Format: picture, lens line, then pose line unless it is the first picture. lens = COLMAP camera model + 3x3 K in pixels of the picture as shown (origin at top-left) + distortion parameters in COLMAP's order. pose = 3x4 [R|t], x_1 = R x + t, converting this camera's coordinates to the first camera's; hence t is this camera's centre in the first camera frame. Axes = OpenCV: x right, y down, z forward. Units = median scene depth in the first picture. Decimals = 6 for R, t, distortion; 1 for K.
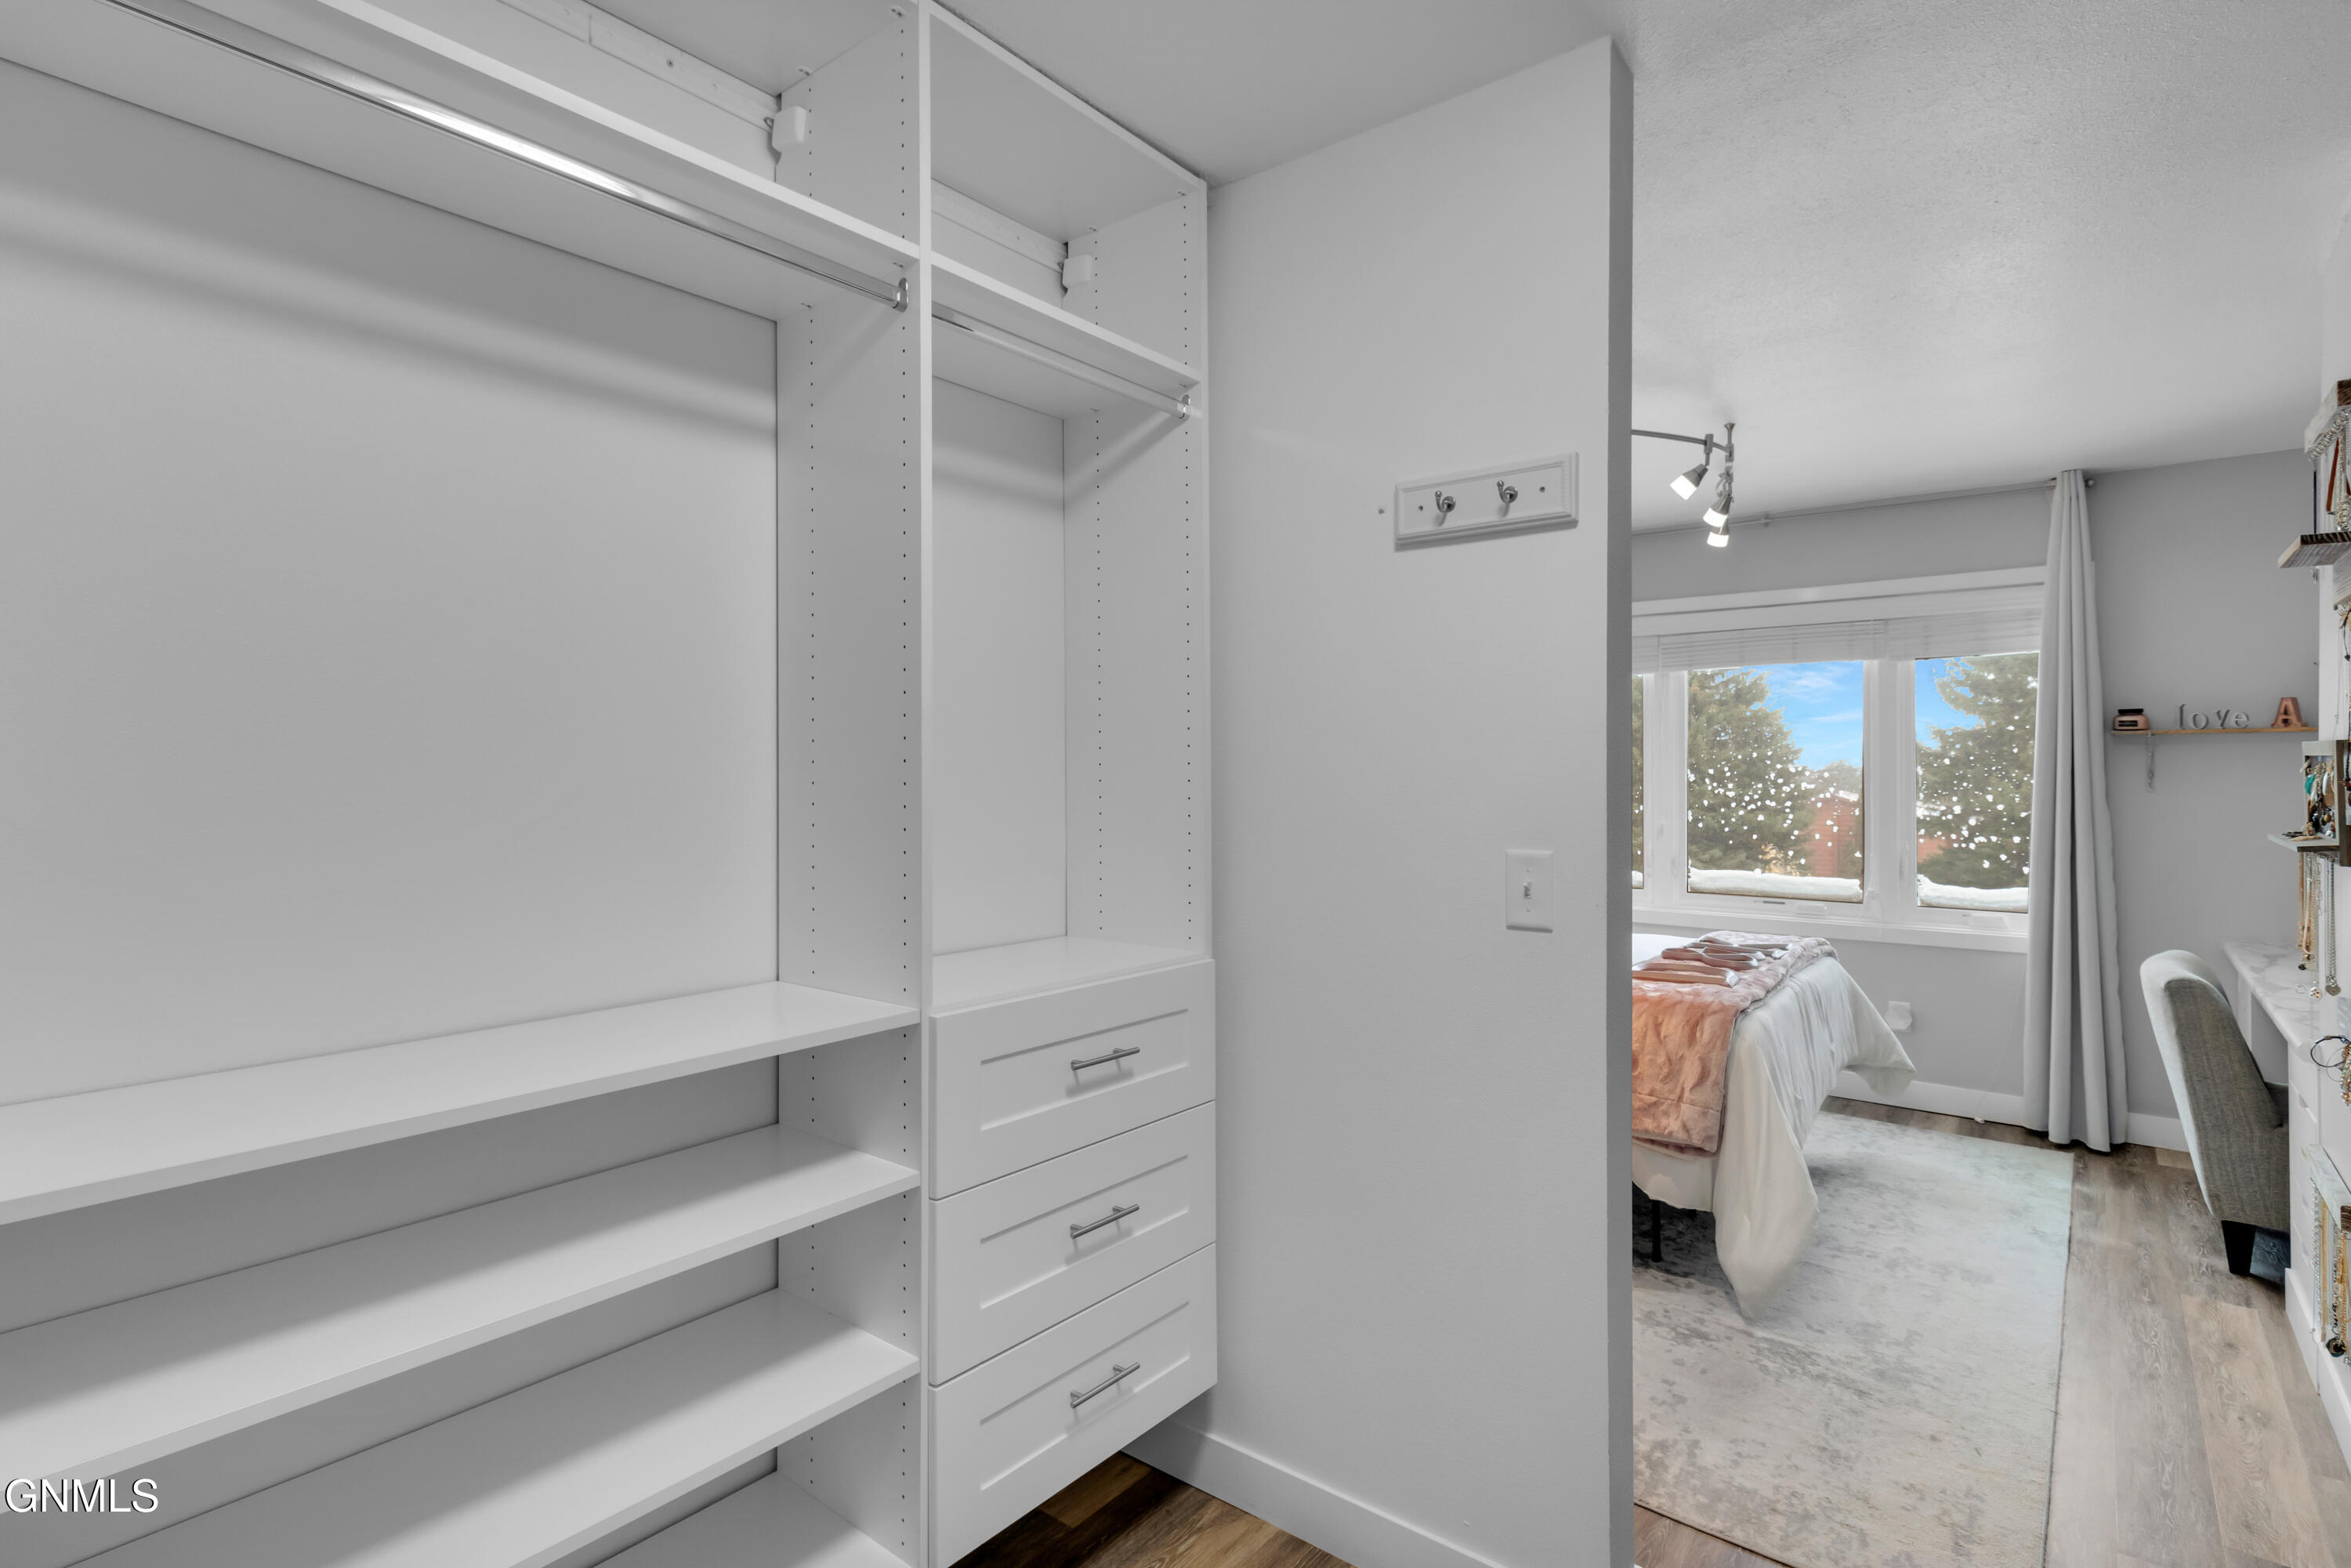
lens RADIAL K [[1153.0, 0, 1188.0], [0, 1153.0, 782.9], [0, 0, 1]] dist [0.002101, -0.002075]
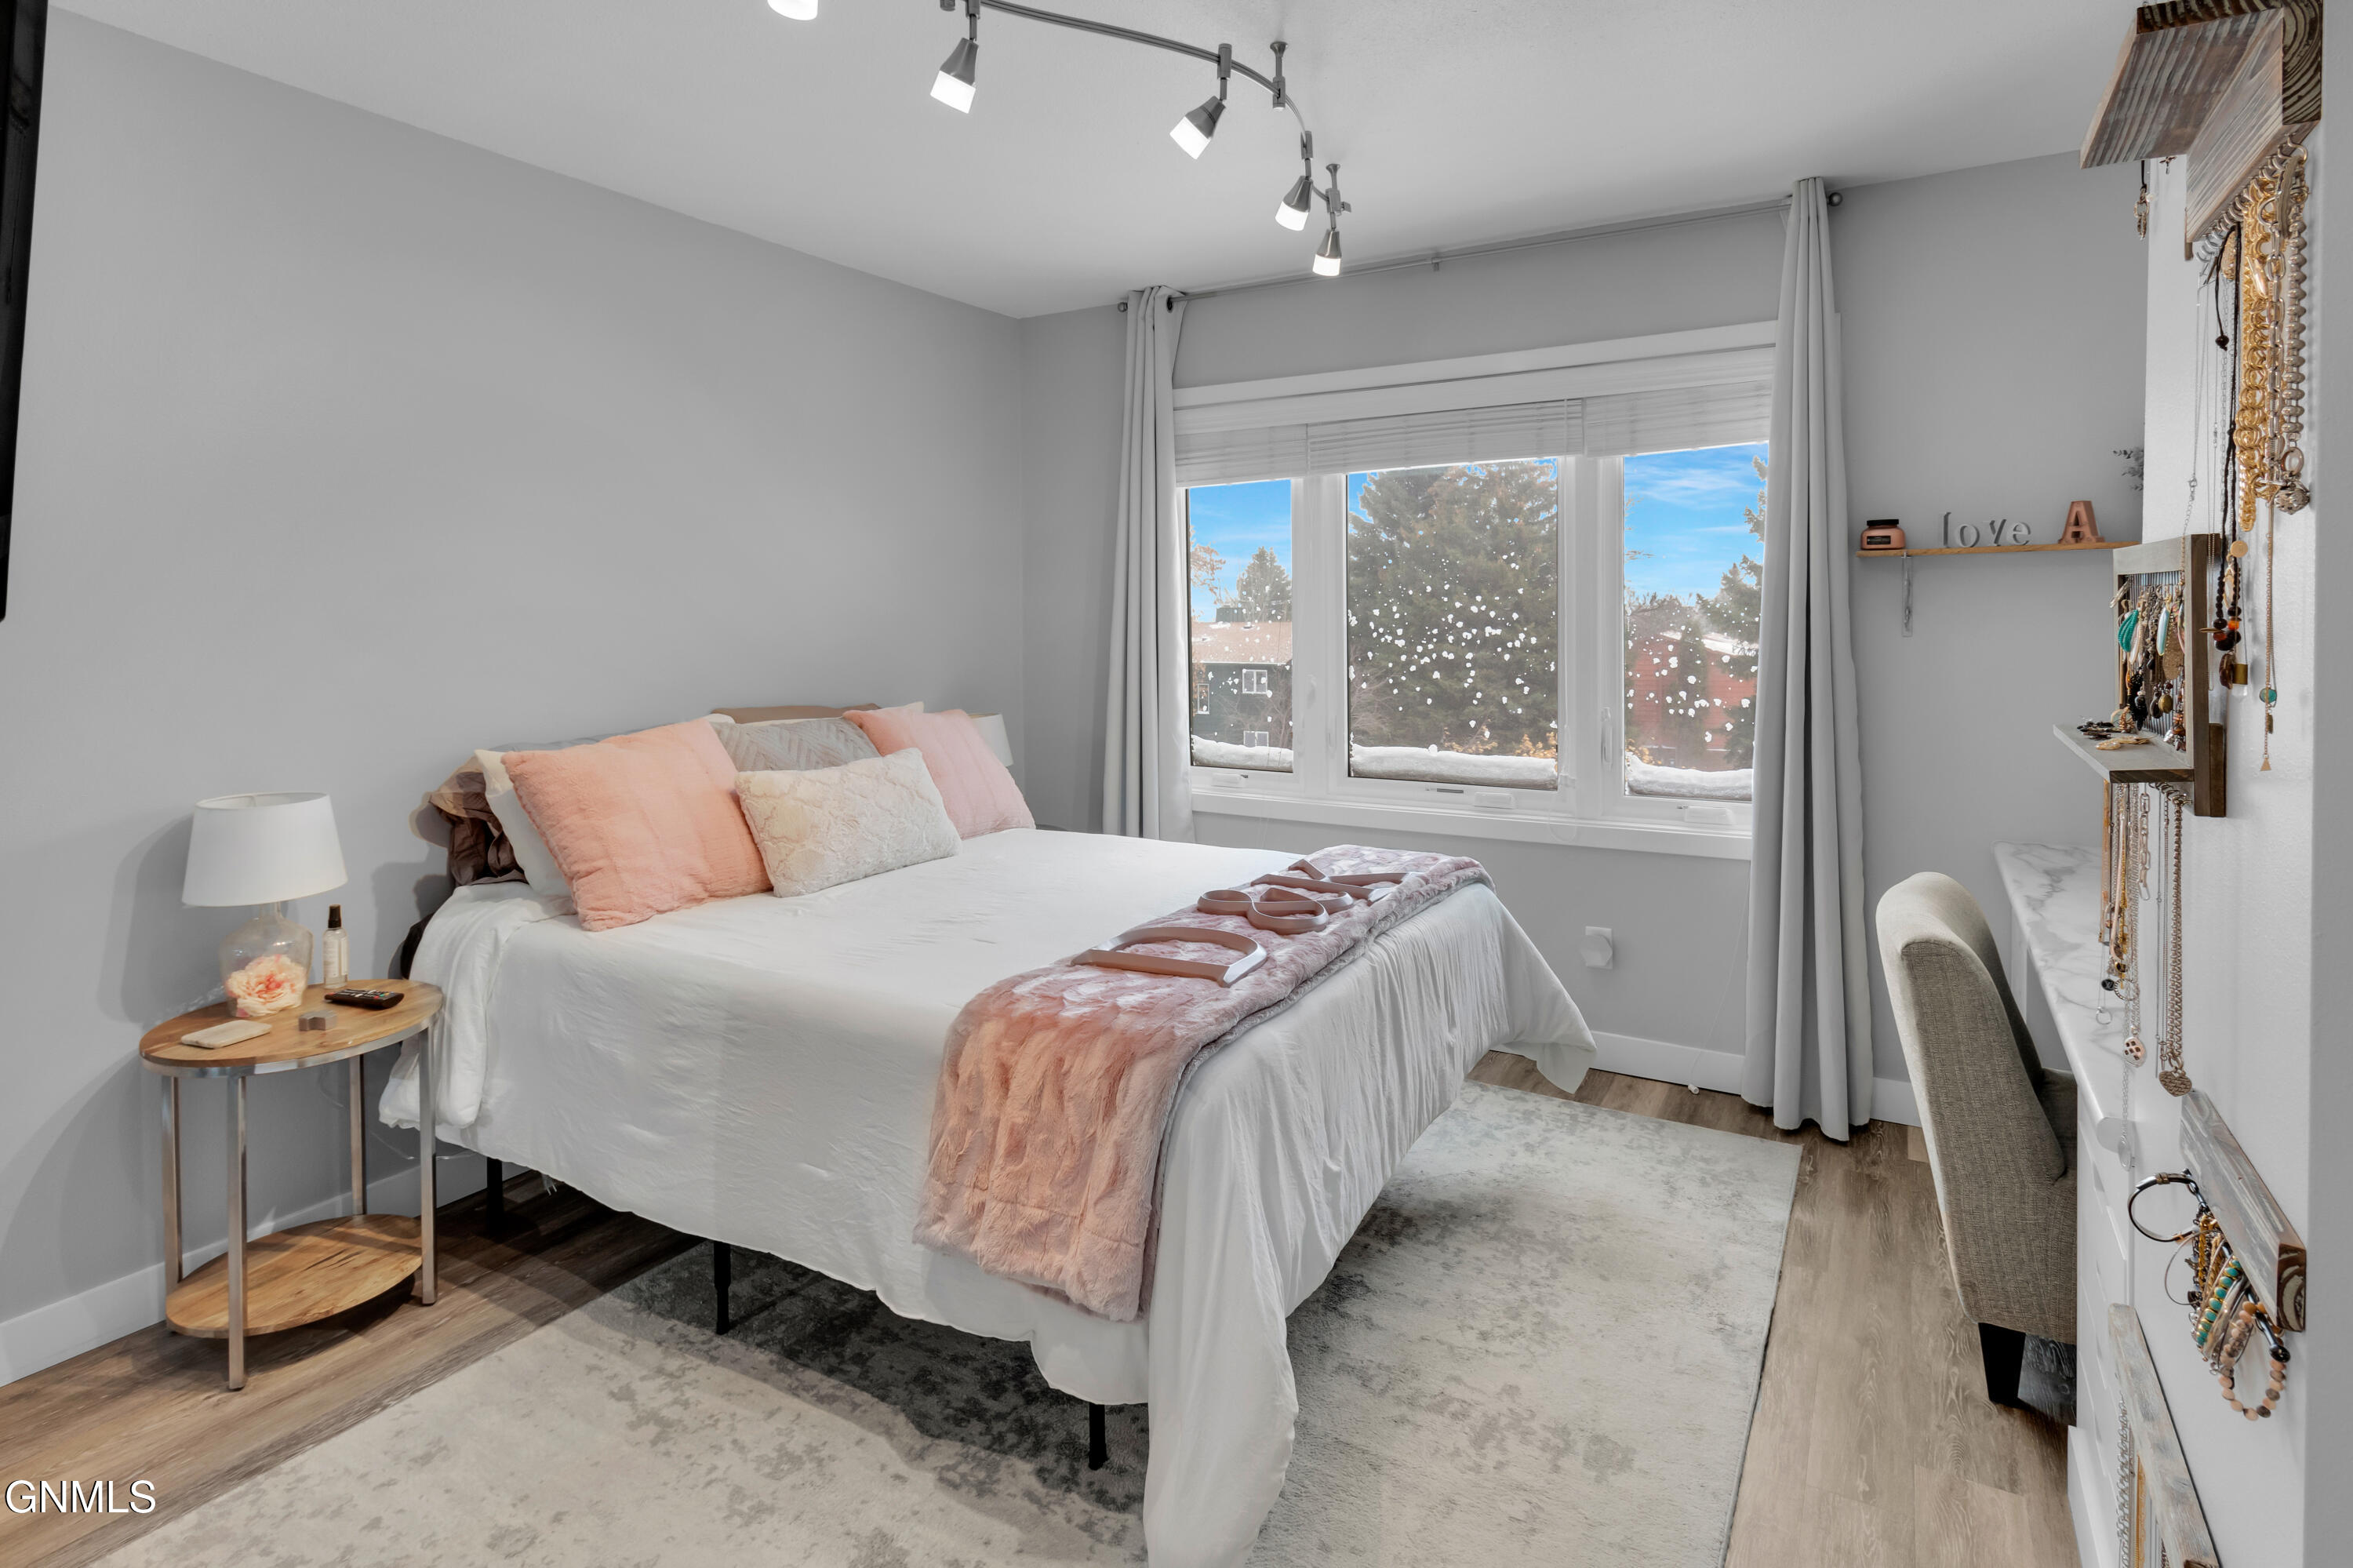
lens RADIAL K [[1251.3, 0, 1178.7], [0, 1251.3, 671.2], [0, 0, 1]] dist [-0.005625, 0.001627]
pose [[0.989643, -0.014780, 0.142788, 0.291898], [0.009903, 0.999345, 0.034801, -0.002170], [-0.143209, -0.033027, 0.989141, 0.314202]]
